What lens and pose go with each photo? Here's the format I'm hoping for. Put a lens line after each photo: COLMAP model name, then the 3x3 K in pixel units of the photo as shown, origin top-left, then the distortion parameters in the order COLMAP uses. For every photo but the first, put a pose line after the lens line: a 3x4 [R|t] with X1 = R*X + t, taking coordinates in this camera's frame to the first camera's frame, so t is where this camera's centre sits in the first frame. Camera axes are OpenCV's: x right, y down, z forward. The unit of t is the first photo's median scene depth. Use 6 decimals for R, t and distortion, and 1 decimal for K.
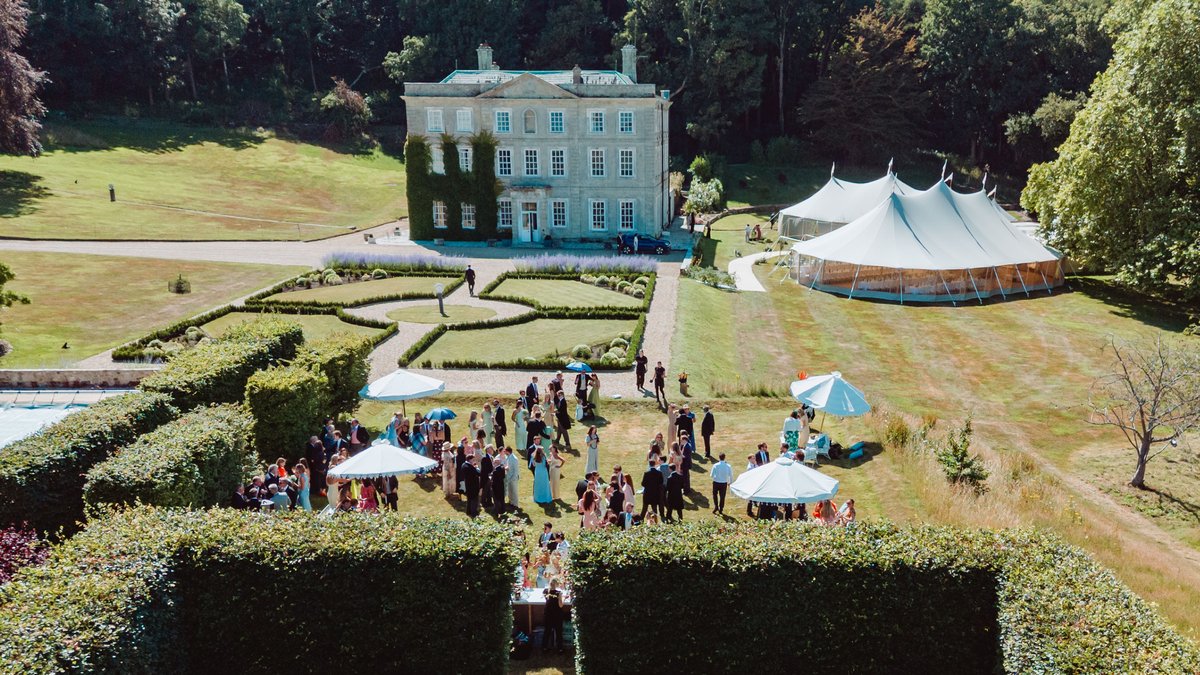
lens RADIAL K [[1114.9, 0, 659.7], [0, 1114.9, 434.9], [0, 0, 1]] dist [0.070893, 0.000000]
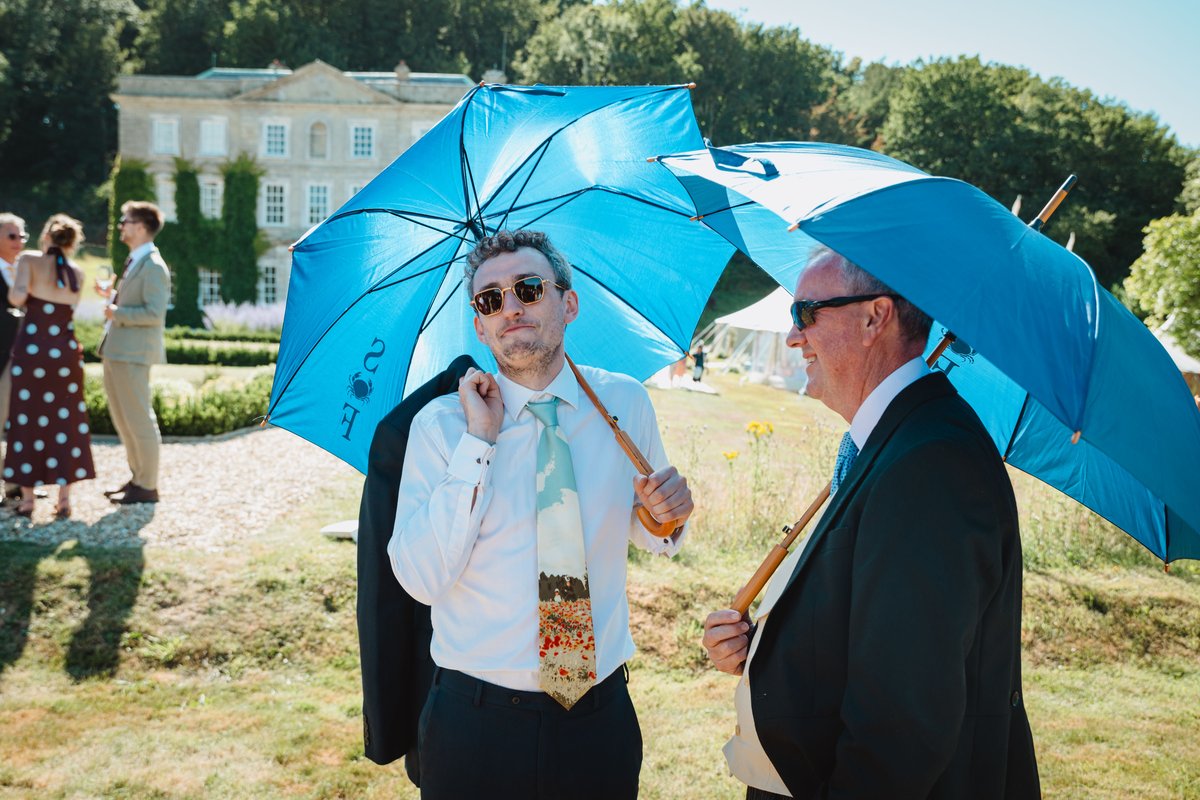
lens RADIAL K [[1245.1, 0, 591.8], [0, 1245.1, 396.2], [0, 0, 1]] dist [-0.003631, 0.000000]
pose [[0.999213, 0.028358, 0.027745, 0.017963], [-0.022144, 0.978921, -0.203036, -0.007857], [-0.032917, 0.202262, 0.978778, 0.355507]]
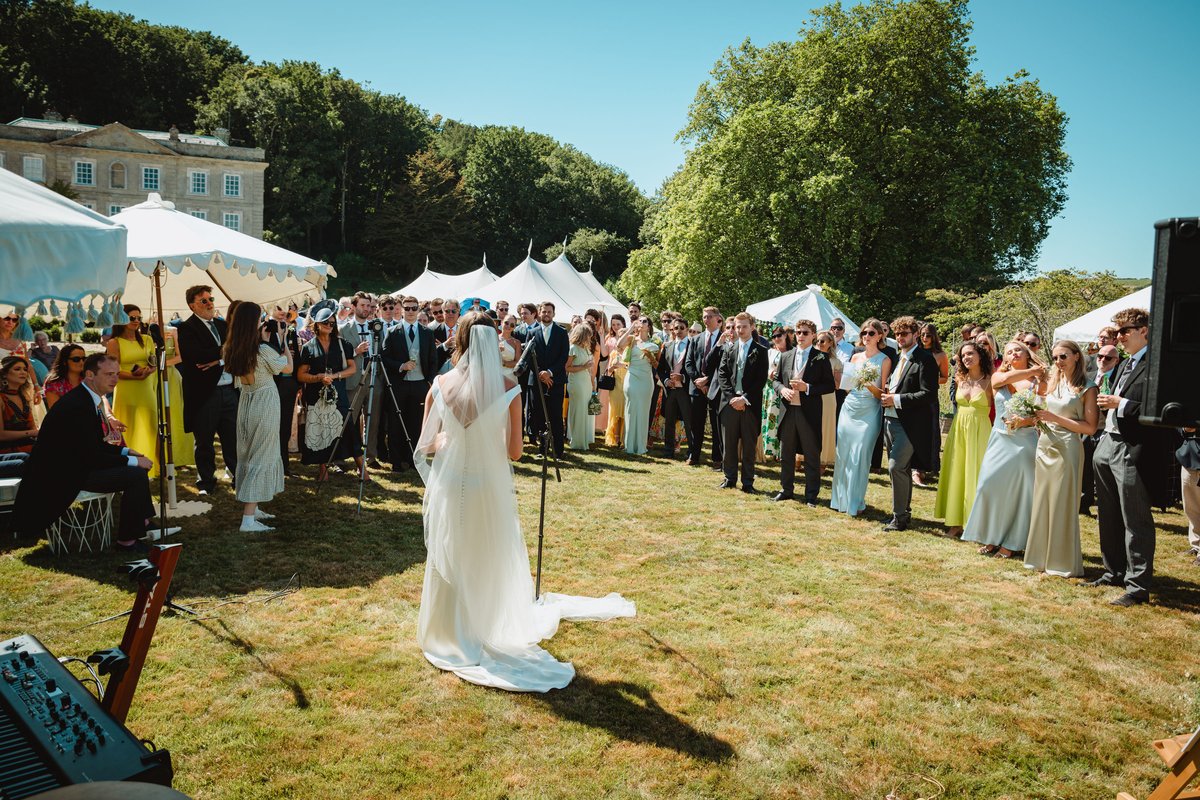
lens RADIAL K [[927.9, 0, 611.0], [0, 927.9, 385.9], [0, 0, 1]] dist [-0.048432, 0.053646]
pose [[0.905033, 0.003444, 0.425327, -0.069595], [0.069291, 0.985415, -0.155422, 0.030323], [-0.419659, 0.170134, 0.891595, 0.199556]]
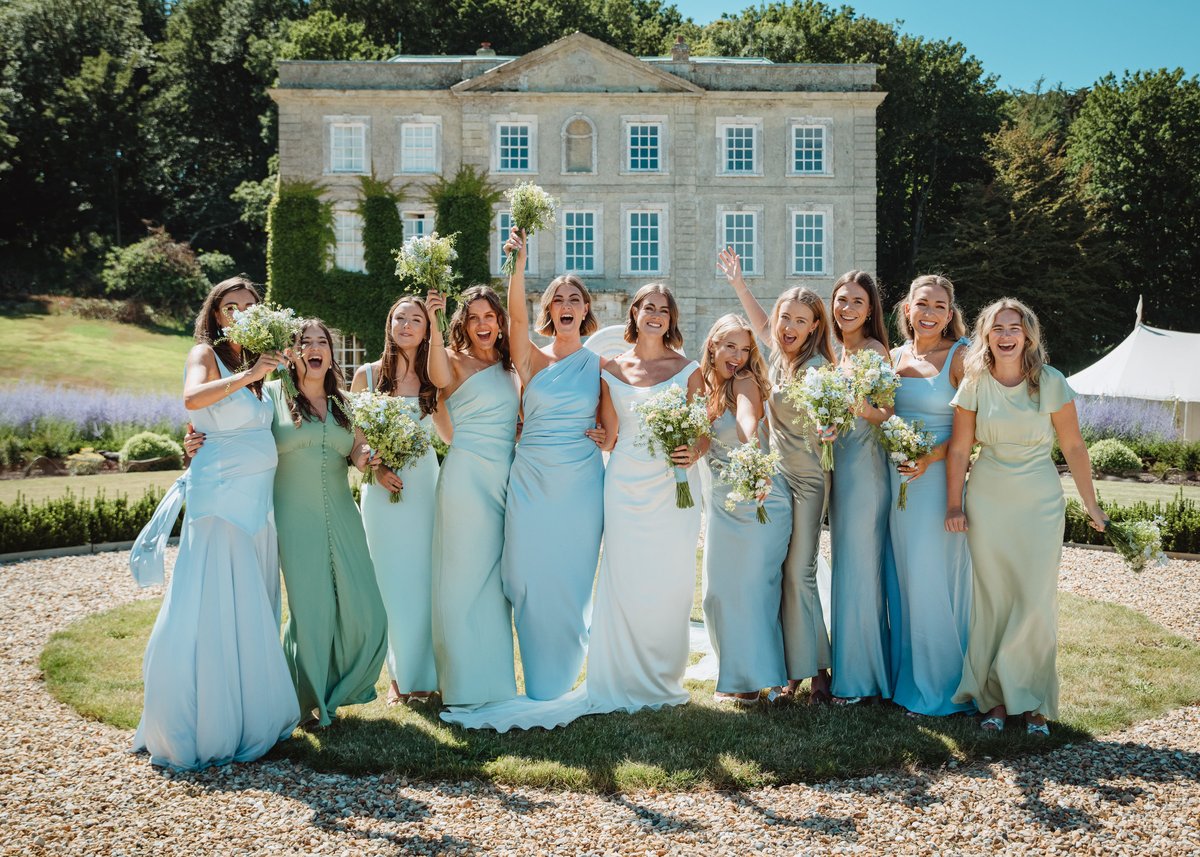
lens RADIAL K [[1340.4, 0, 674.4], [0, 1340.4, 415.5], [0, 0, 1]] dist [-0.017099, 0.000000]
pose [[0.996052, -0.004224, 0.088672, -0.123792], [0.026010, 0.968916, -0.246018, -0.058791], [-0.084876, 0.247353, 0.965201, 0.536769]]
